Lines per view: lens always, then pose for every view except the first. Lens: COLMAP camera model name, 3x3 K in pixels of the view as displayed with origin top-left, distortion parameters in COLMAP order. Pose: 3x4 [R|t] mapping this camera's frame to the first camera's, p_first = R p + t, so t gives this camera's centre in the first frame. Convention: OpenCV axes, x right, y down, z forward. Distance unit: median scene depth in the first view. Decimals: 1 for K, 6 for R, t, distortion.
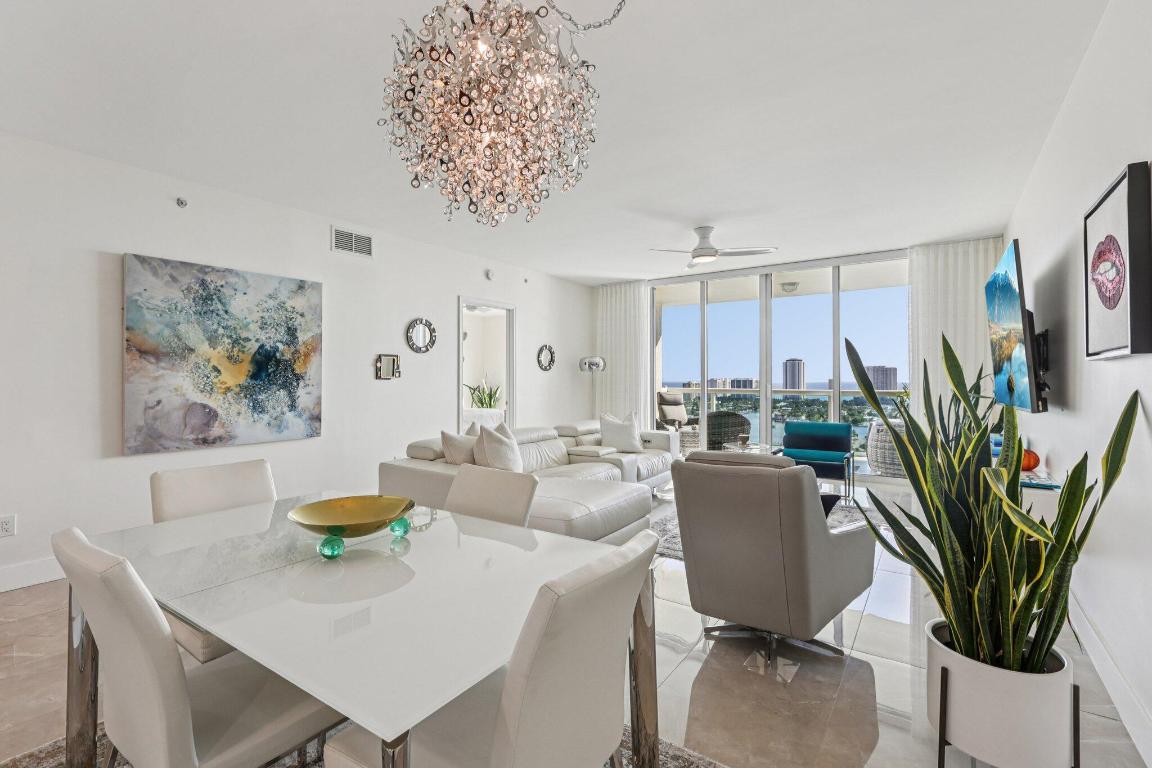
lens RADIAL K [[522.4, 0, 572.5], [0, 522.4, 379.5], [0, 0, 1]] dist [-0.000842, 0.000776]
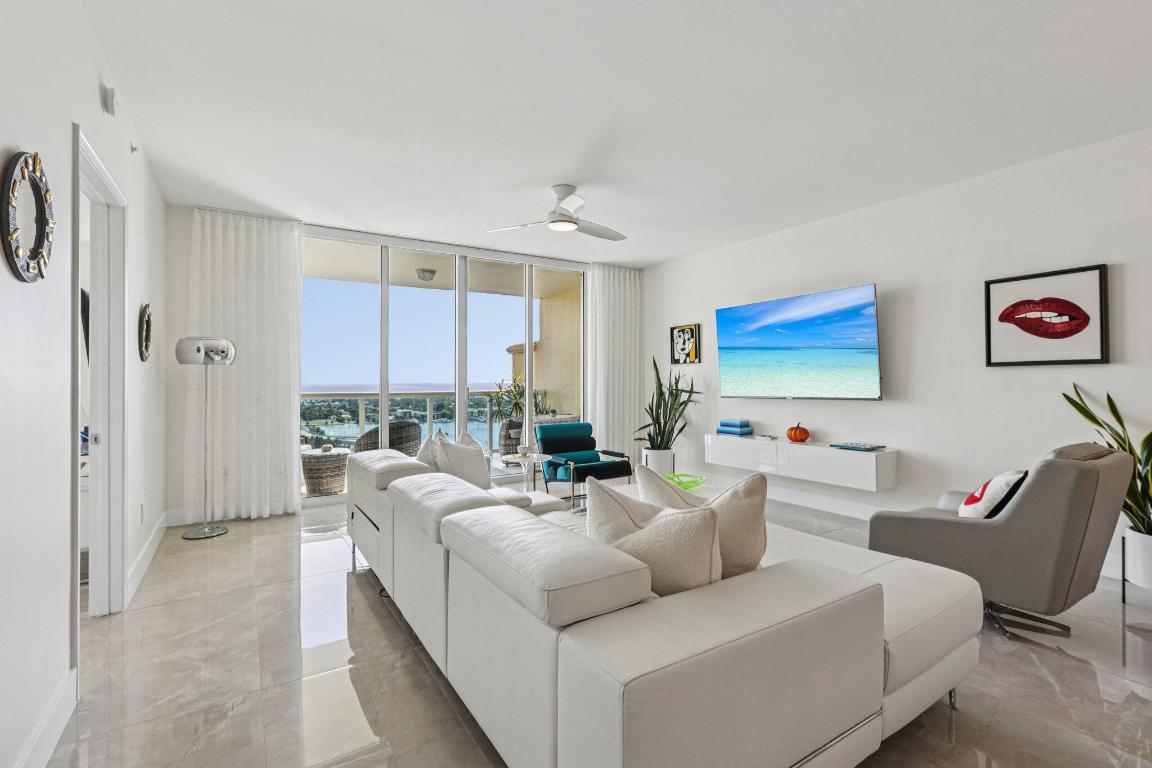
lens RADIAL K [[522.4, 0, 572.5], [0, 522.4, 379.5], [0, 0, 1]] dist [-0.000842, 0.000776]
pose [[0.387857, 0.000920, 0.921719, -0.313035], [0.001775, 0.999997, -0.001745, 0.000874], [-0.921718, 0.002313, 0.387854, 0.455700]]
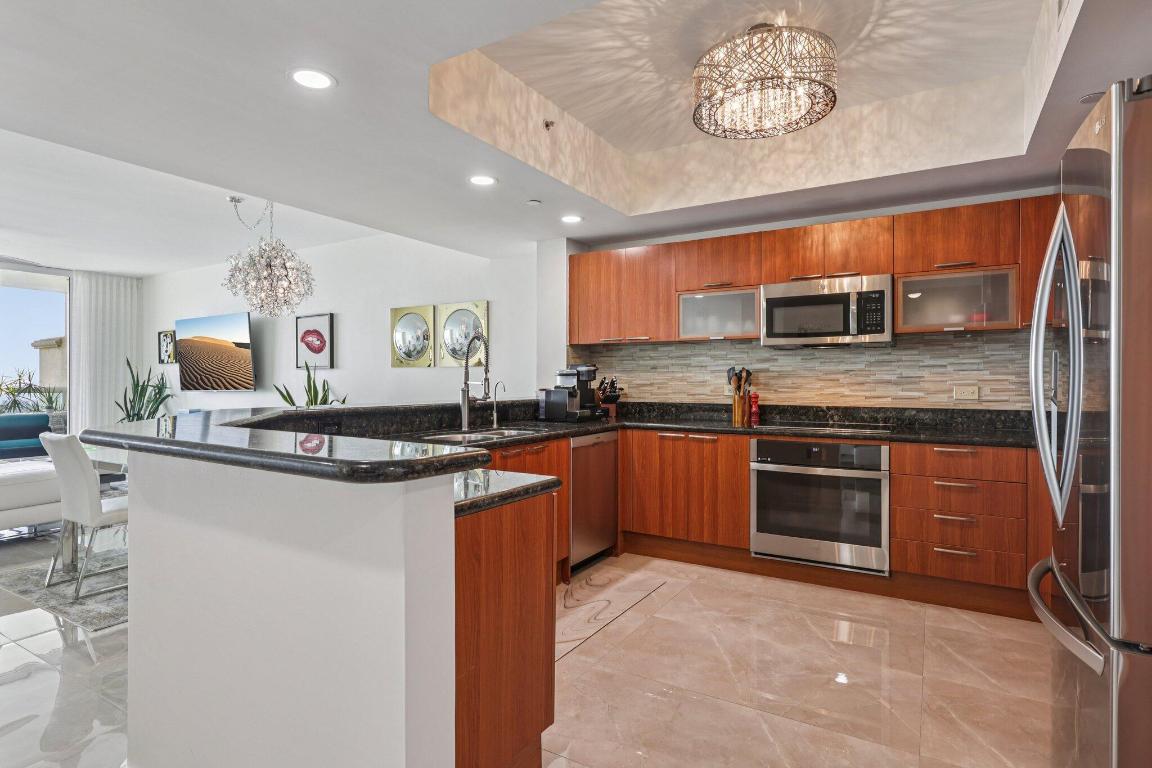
lens RADIAL K [[598.7, 0, 576.5], [0, 598.7, 378.1], [0, 0, 1]] dist [-0.000952, -0.000187]
pose [[-0.059456, 0.002530, 0.998228, -0.640876], [-0.001493, 0.999995, -0.002623, 0.003647], [-0.998230, -0.001646, -0.059452, -0.080470]]
